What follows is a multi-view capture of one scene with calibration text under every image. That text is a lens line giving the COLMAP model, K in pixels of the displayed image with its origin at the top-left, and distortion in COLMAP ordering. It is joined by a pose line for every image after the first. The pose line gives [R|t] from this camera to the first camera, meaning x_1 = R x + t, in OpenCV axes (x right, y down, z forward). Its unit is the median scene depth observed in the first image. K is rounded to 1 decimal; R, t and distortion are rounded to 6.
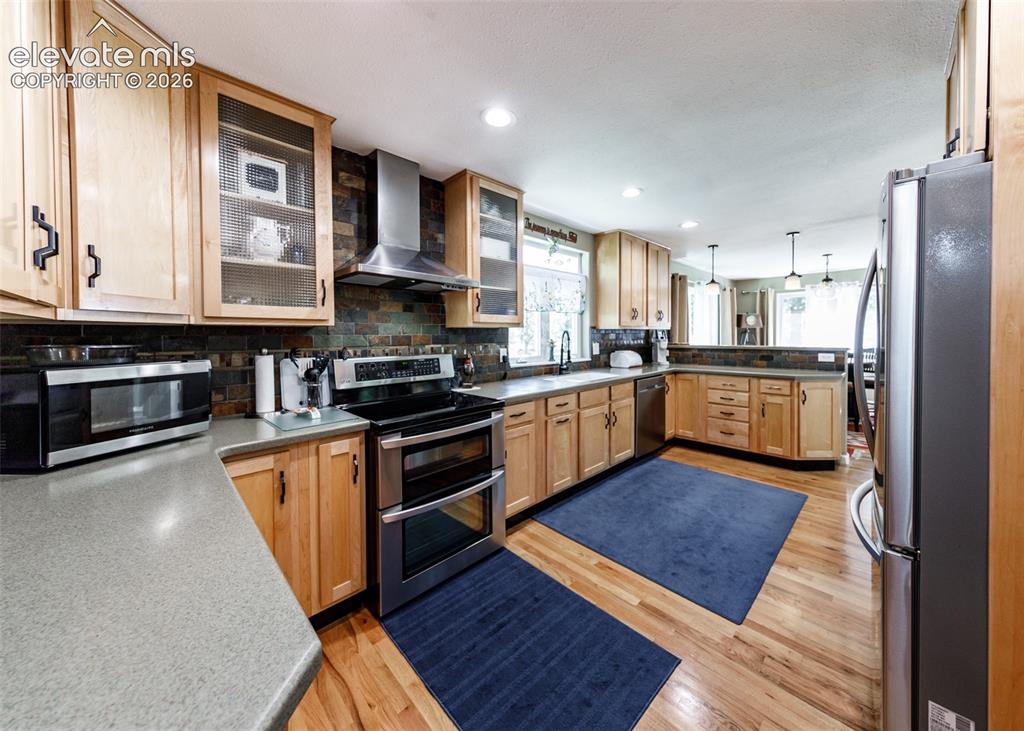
lens RADIAL K [[372.2, 0, 523.0], [0, 372.2, 336.1], [0, 0, 1]] dist [0.002981, -0.000684]
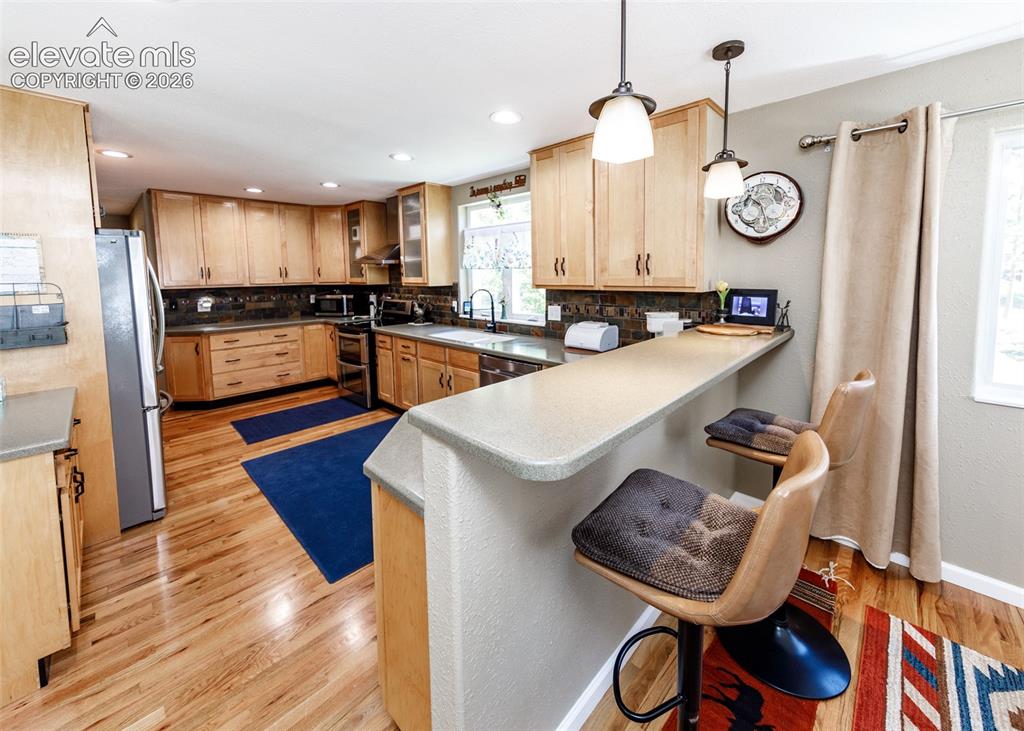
lens RADIAL K [[386.6, 0, 523.9], [0, 386.6, 303.2], [0, 0, 1]] dist [-0.001932, 0.000597]
pose [[0.033870, 0.076986, -0.996457, 1.212993], [0.000214, 0.997028, 0.077037, -0.058211], [0.999426, -0.002822, 0.033753, 1.125223]]
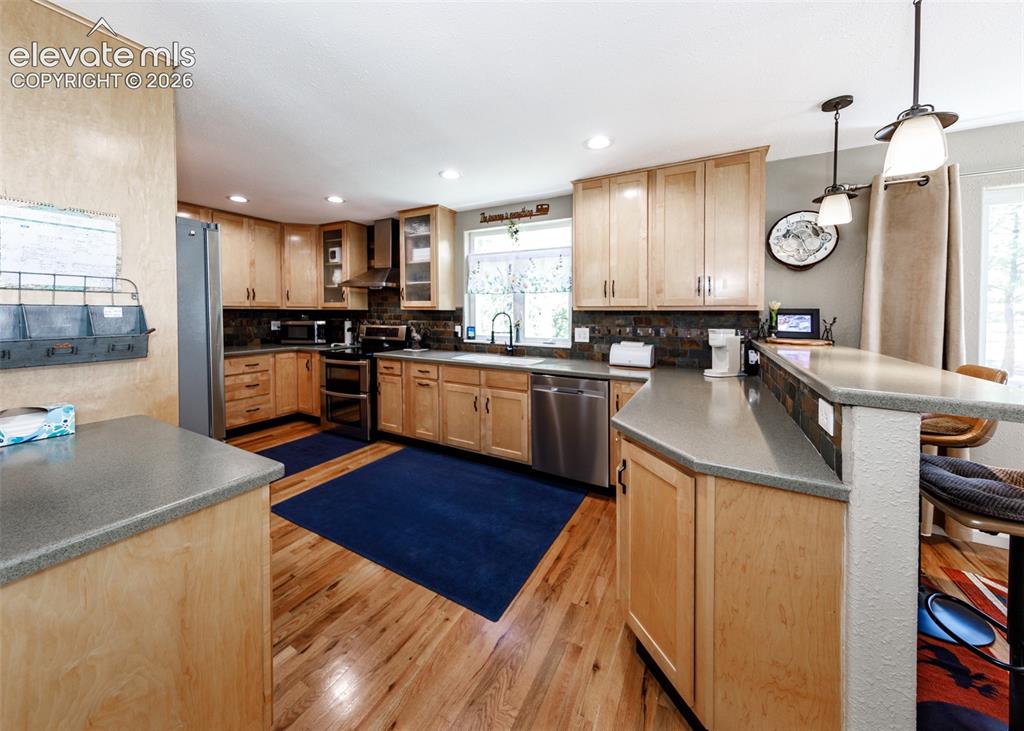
lens RADIAL K [[372.2, 0, 500.8], [0, 372.2, 319.3], [0, 0, 1]] dist [0.002981, -0.000684]
pose [[0.249314, 0.022224, -0.968168, 1.145187], [-0.014938, 0.999706, 0.019101, -0.015352], [0.968308, 0.009700, 0.249572, 0.779027]]
